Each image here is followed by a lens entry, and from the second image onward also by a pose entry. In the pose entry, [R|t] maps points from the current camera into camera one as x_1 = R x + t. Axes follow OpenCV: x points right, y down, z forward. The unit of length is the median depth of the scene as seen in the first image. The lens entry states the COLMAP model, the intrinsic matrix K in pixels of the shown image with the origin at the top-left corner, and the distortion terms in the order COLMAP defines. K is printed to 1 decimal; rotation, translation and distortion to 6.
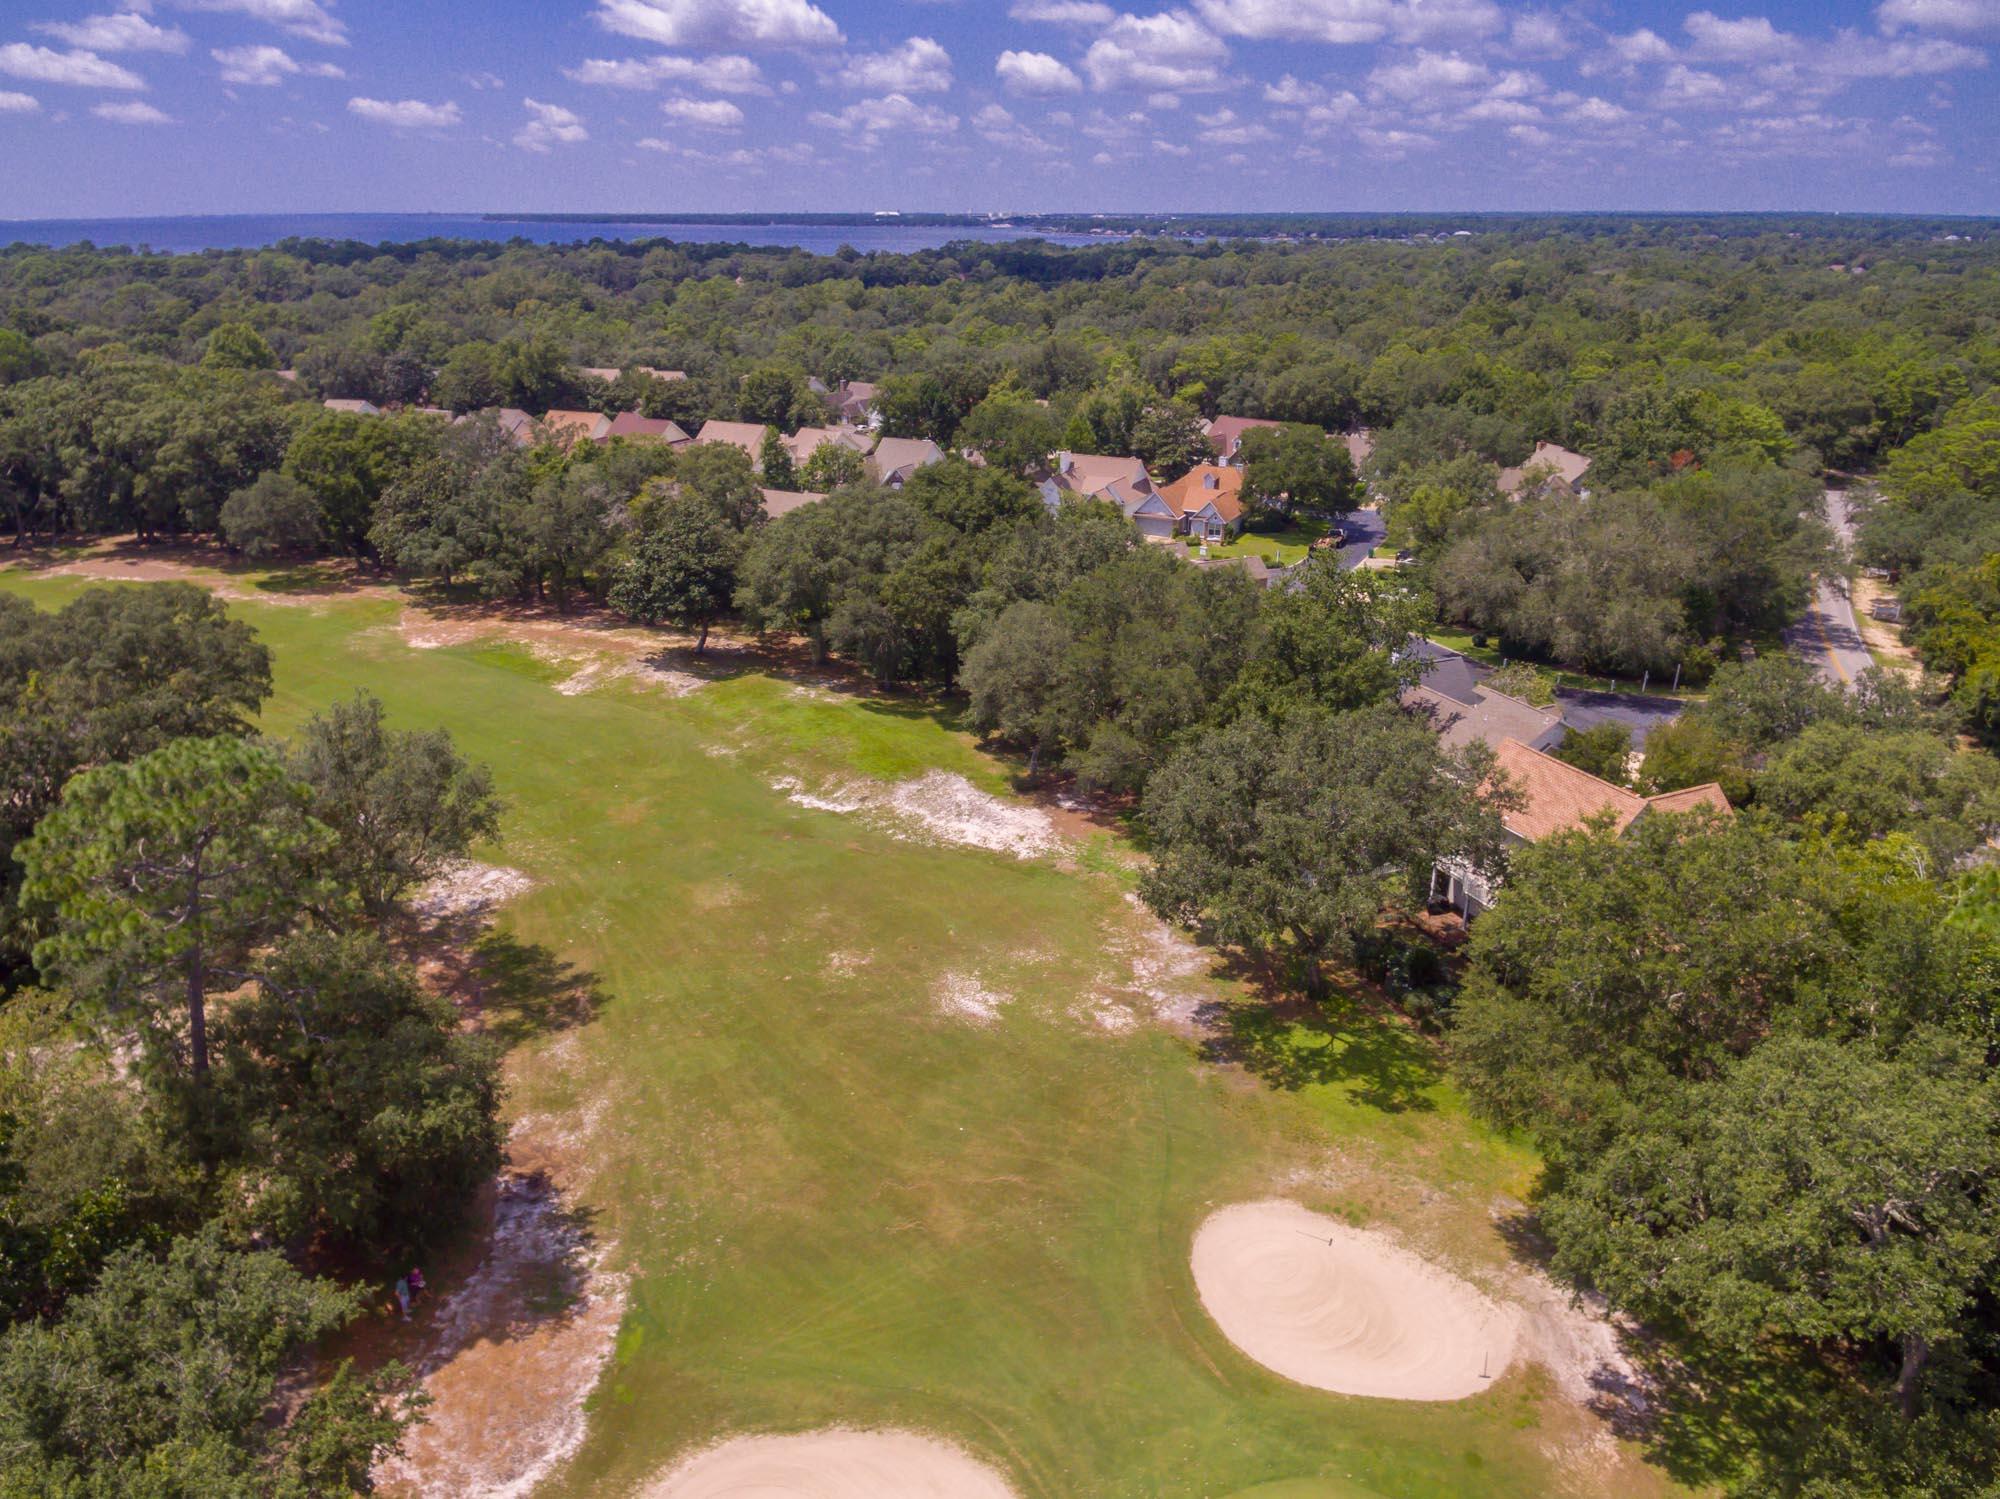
lens RADIAL K [[1274.5, 0, 1003.1], [0, 1274.5, 776.6], [0, 0, 1]] dist [0.044996, -0.064658]
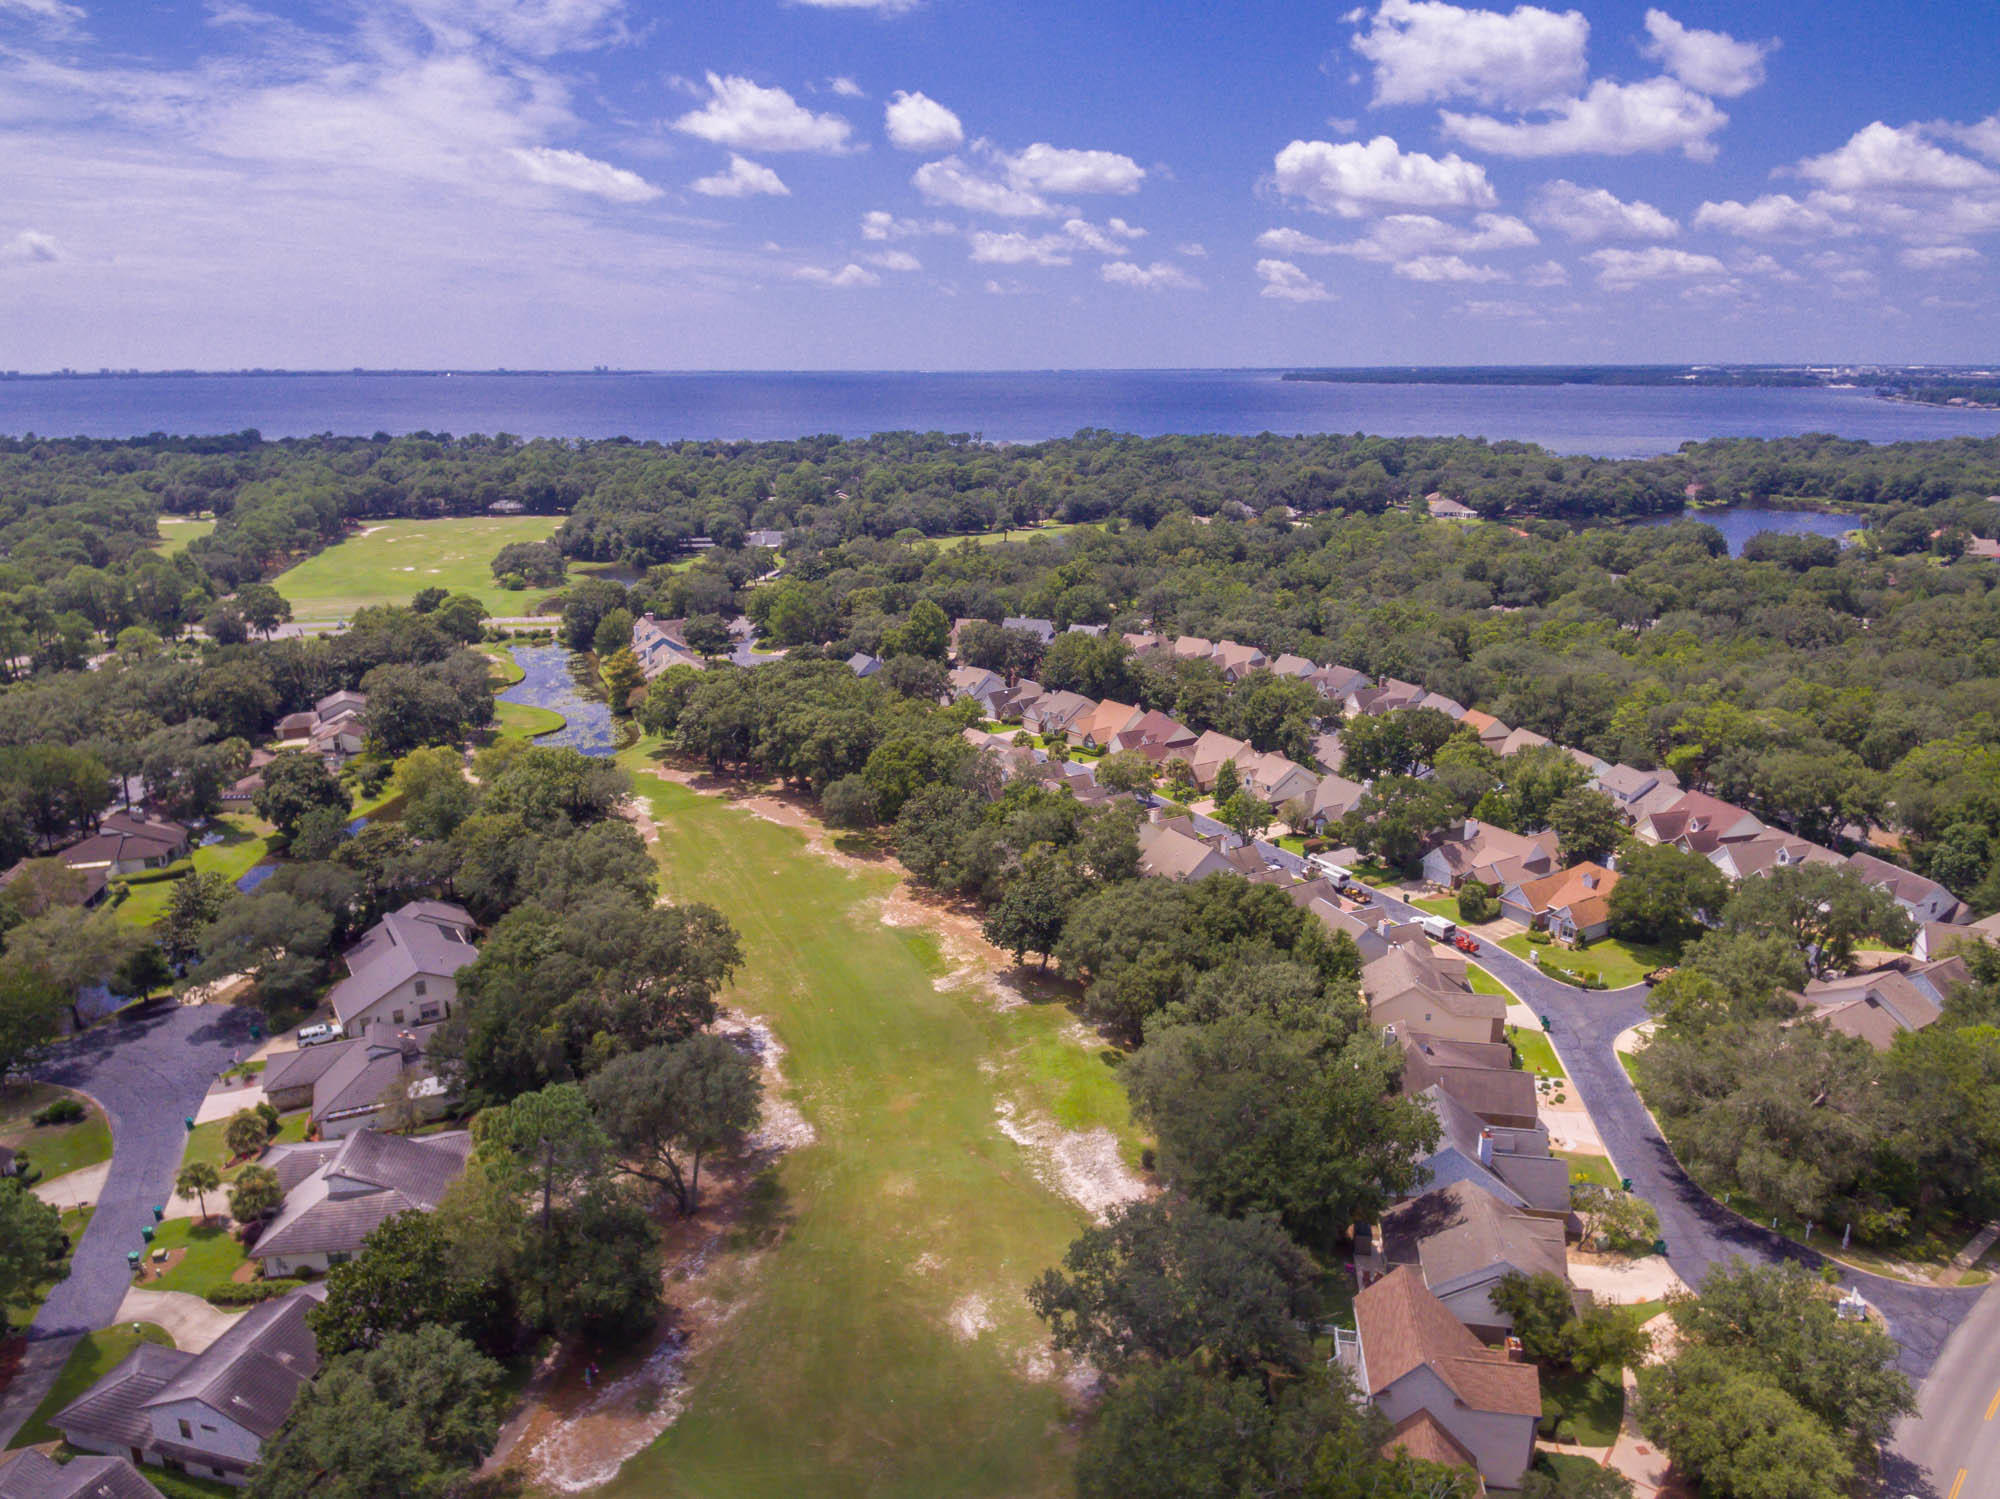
lens RADIAL K [[1301.7, 0, 998.2], [0, 1301.7, 774.8], [0, 0, 1]] dist [0.058285, -0.065151]
pose [[0.842065, 0.151330, -0.517712, 0.468771], [-0.205617, 0.977418, -0.048734, -0.256347], [0.498646, 0.147487, 0.854166, -0.277438]]
